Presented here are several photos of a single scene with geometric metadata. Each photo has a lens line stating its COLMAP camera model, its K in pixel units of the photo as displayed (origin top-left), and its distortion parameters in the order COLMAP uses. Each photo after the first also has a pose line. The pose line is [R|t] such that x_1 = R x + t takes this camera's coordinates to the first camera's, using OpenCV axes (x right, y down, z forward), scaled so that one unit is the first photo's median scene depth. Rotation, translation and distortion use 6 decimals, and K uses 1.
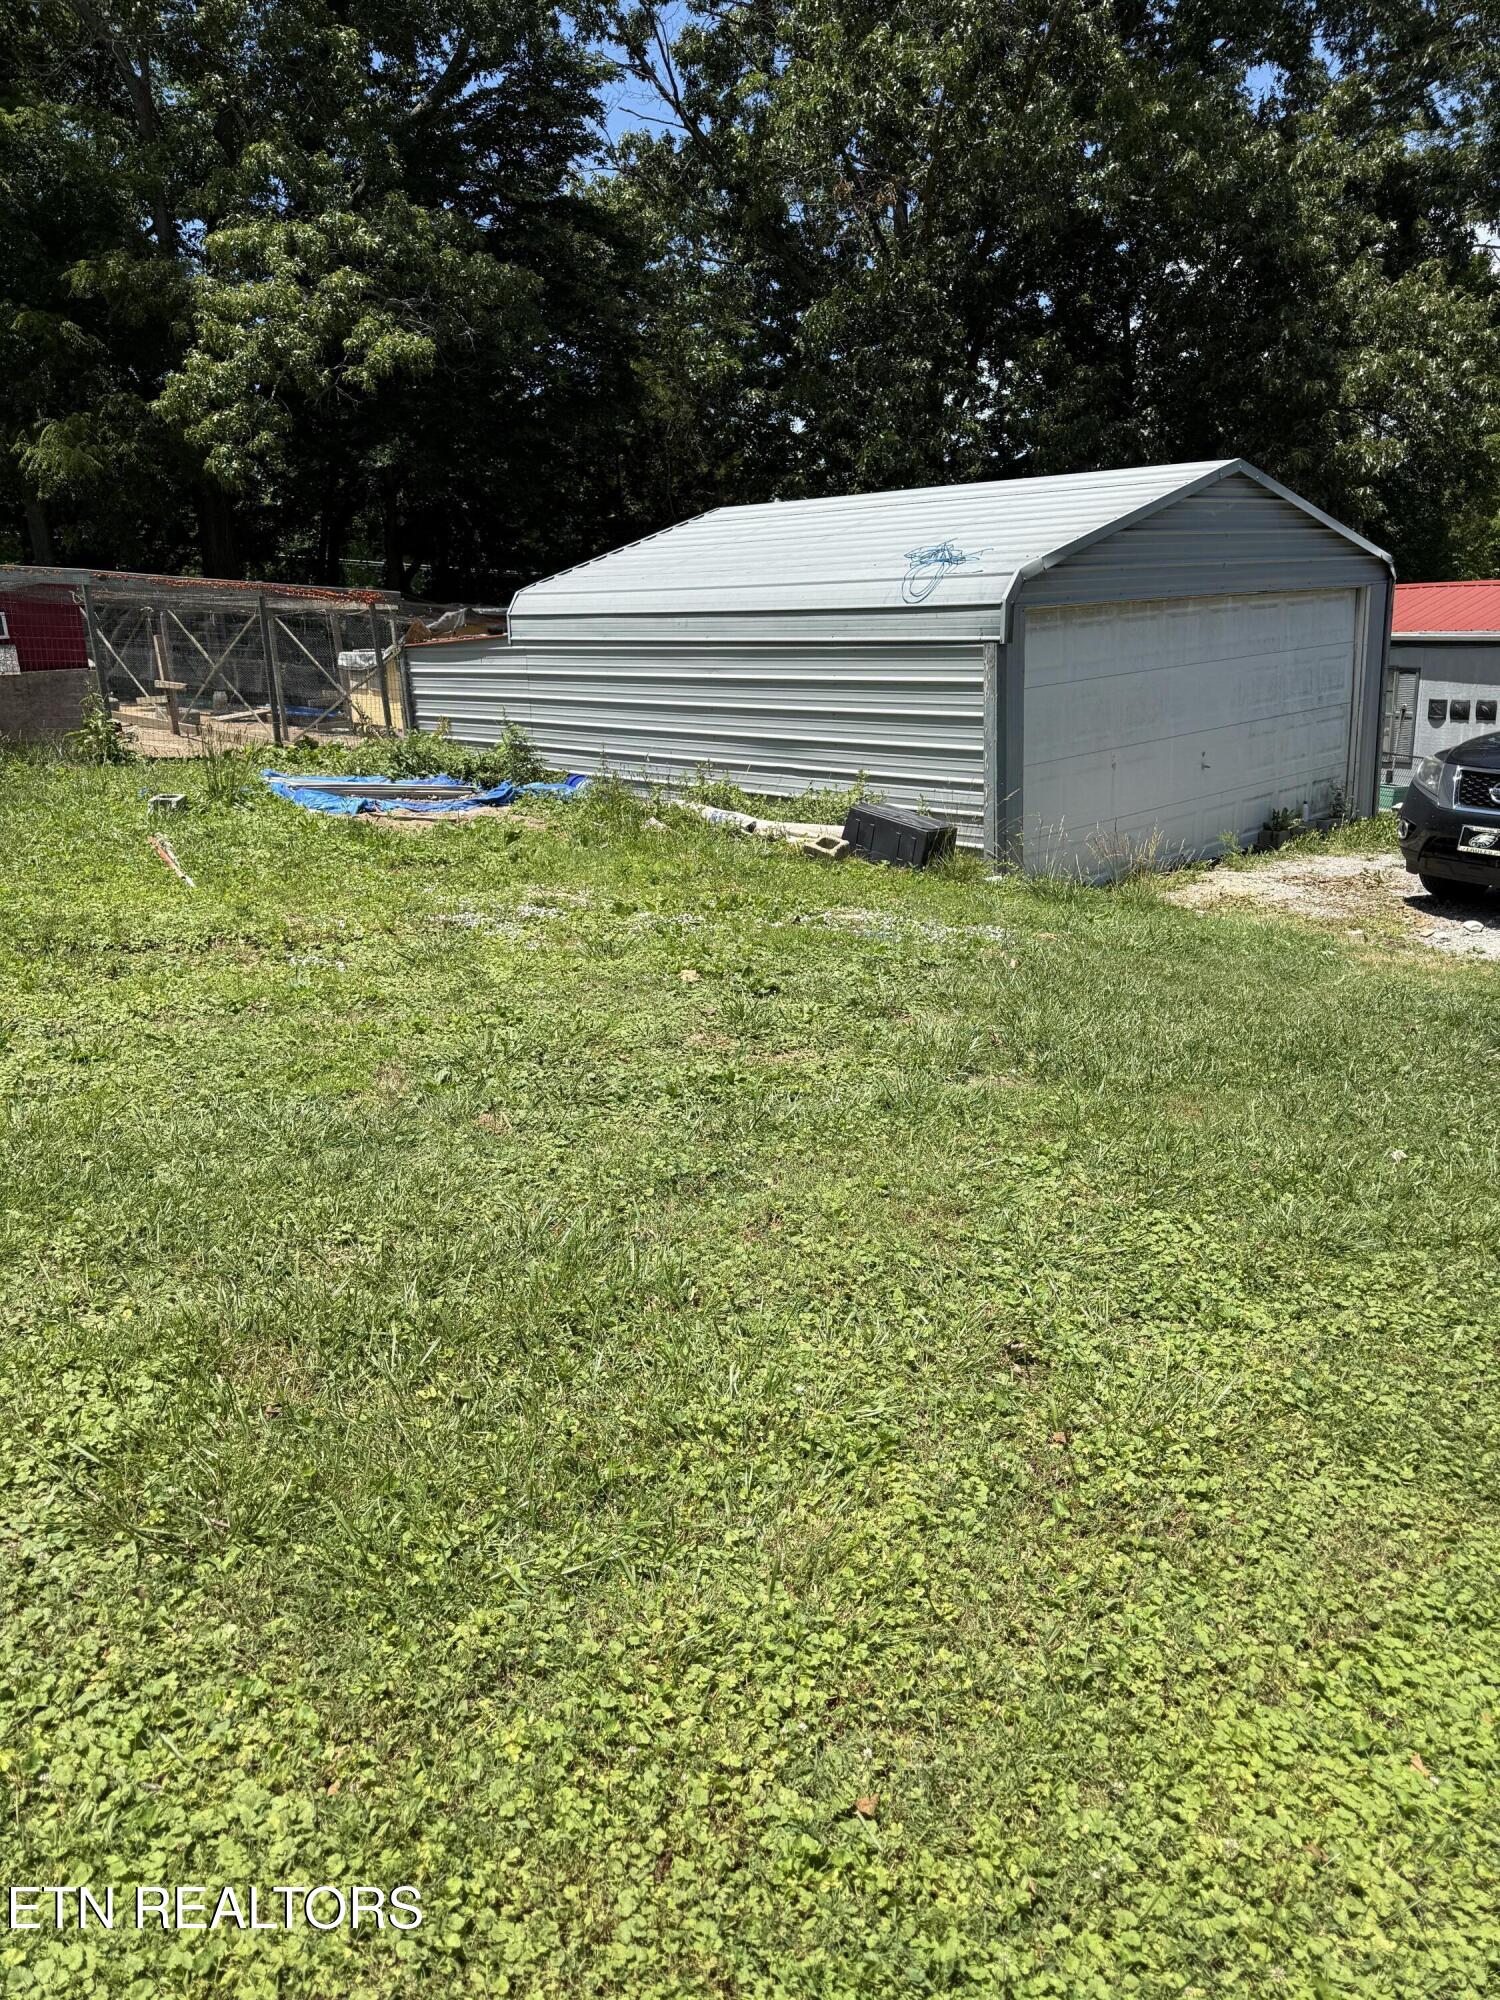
lens RADIAL K [[1371.6, 0, 750.0], [0, 1371.6, 1000.0], [0, 0, 1]] dist [0.044154, -0.003799]
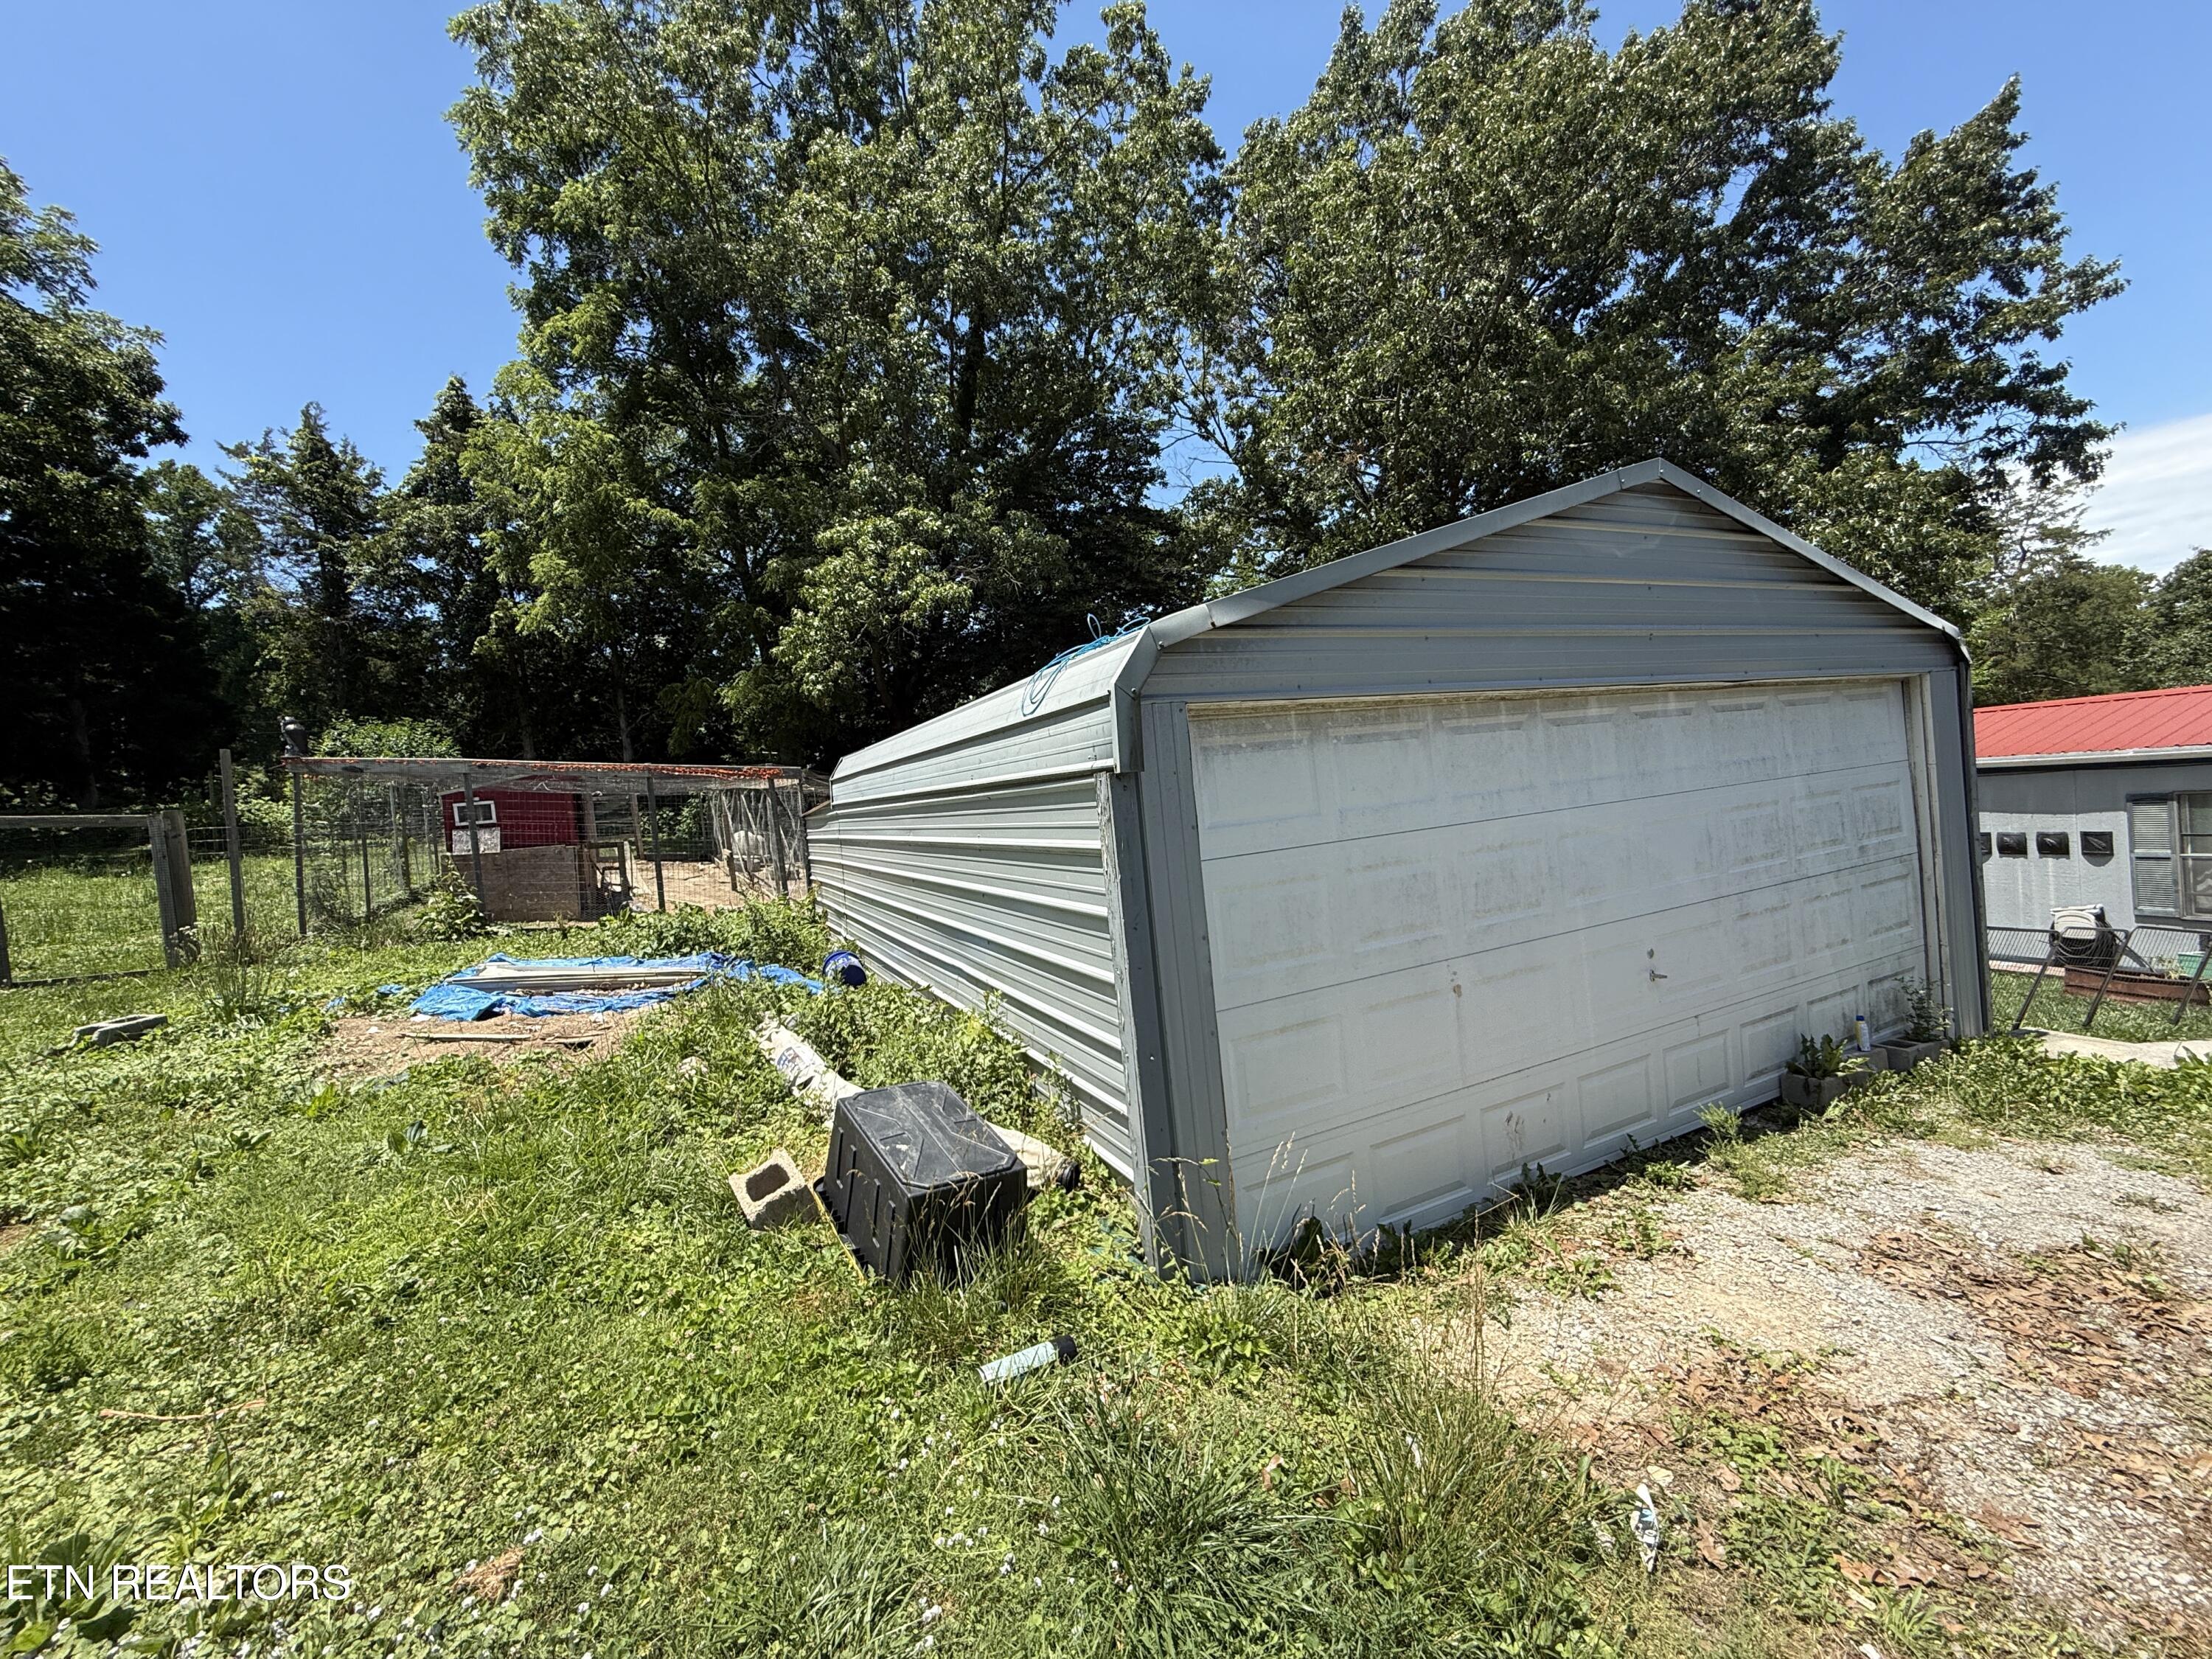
lens RADIAL K [[878.2, 0, 1106.0], [0, 878.2, 829.5], [0, 0, 1]] dist [0.001125, 0.000010]
pose [[0.960292, -0.029377, -0.277446, 0.183410], [-0.033707, 0.974941, -0.219897, -0.120591], [0.276953, 0.220517, 0.935237, 0.501574]]
